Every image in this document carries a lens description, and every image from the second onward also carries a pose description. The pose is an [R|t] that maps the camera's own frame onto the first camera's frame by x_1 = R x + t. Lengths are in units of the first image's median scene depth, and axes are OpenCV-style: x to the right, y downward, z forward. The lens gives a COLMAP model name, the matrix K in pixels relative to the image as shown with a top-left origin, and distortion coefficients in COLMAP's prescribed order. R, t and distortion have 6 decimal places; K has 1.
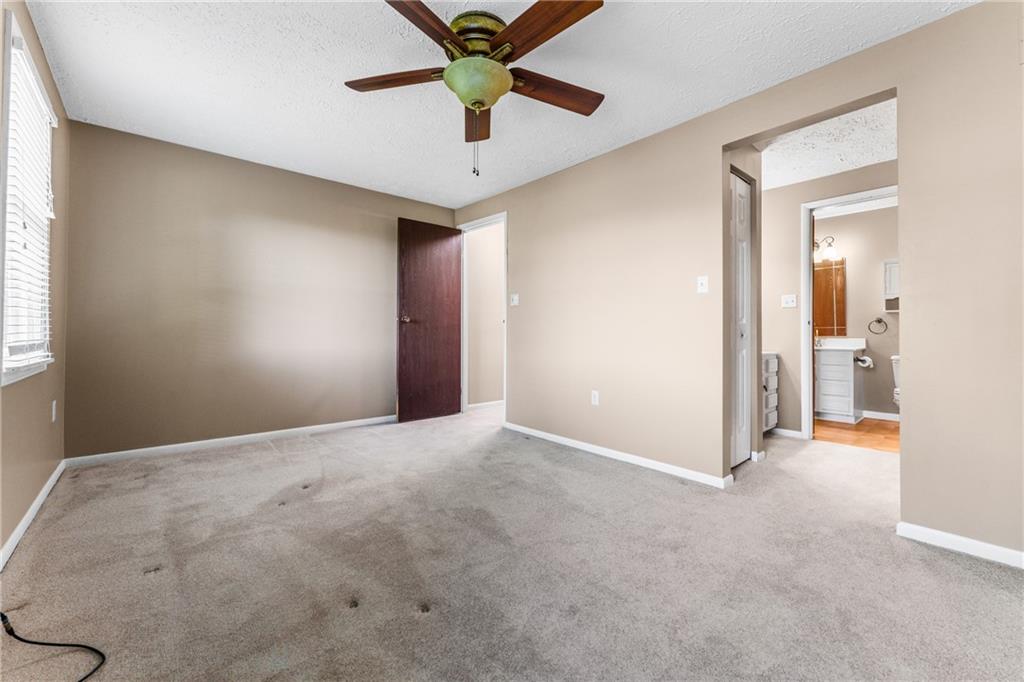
lens RADIAL K [[413.2, 0, 514.4], [0, 413.2, 331.8], [0, 0, 1]] dist [0.001360, -0.000566]
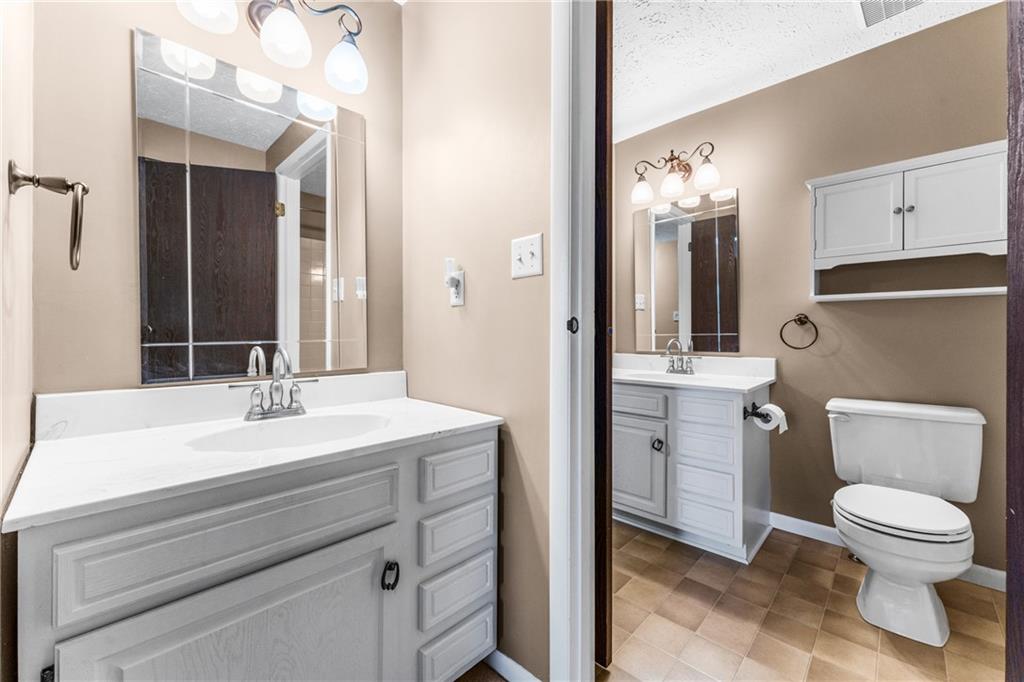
lens RADIAL K [[413.2, 0, 514.5], [0, 413.2, 336.7], [0, 0, 1]] dist [0.001360, -0.000566]
pose [[0.994944, -0.003725, 0.100367, 0.522479], [0.002699, 0.999943, 0.010356, -0.014156], [-0.100400, -0.010033, 0.994897, 0.580012]]
